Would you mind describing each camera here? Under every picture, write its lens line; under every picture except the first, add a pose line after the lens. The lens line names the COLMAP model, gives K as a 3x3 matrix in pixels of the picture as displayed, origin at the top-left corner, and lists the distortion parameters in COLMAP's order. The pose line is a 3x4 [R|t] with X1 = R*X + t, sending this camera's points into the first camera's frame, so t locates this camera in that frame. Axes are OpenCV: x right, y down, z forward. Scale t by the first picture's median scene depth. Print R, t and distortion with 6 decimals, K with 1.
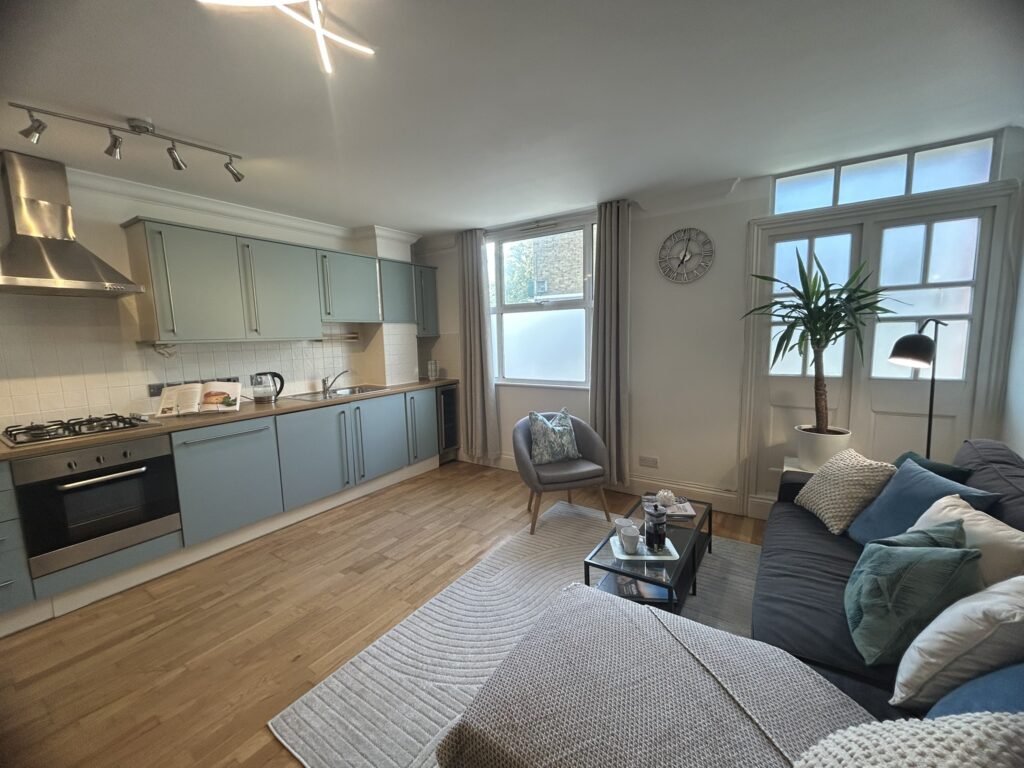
lens RADIAL K [[411.5, 0, 512.0], [0, 411.5, 384.0], [0, 0, 1]] dist [0.000258, 0.000046]
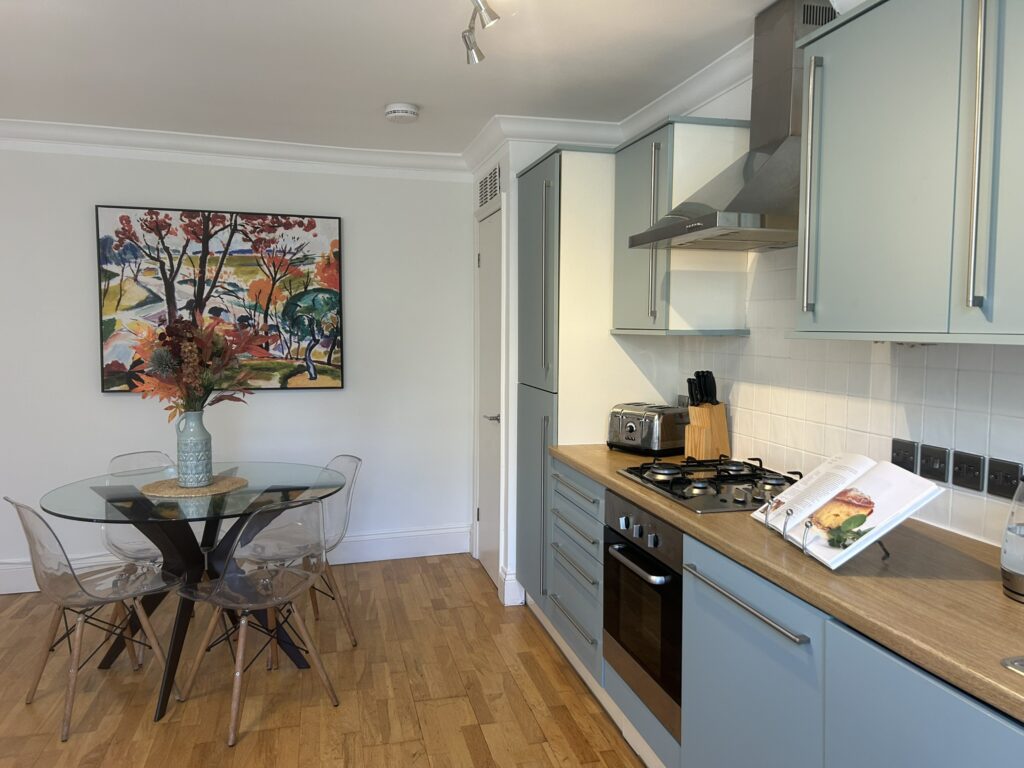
lens RADIAL K [[828.2, 0, 512.0], [0, 828.2, 384.0], [0, 0, 1]] dist [-0.001268, -0.001970]
pose [[-0.676635, 0.070566, -0.732929, -0.034445], [-0.078515, 0.982807, 0.167109, -0.160195], [0.732120, 0.170618, -0.659462, 1.268912]]
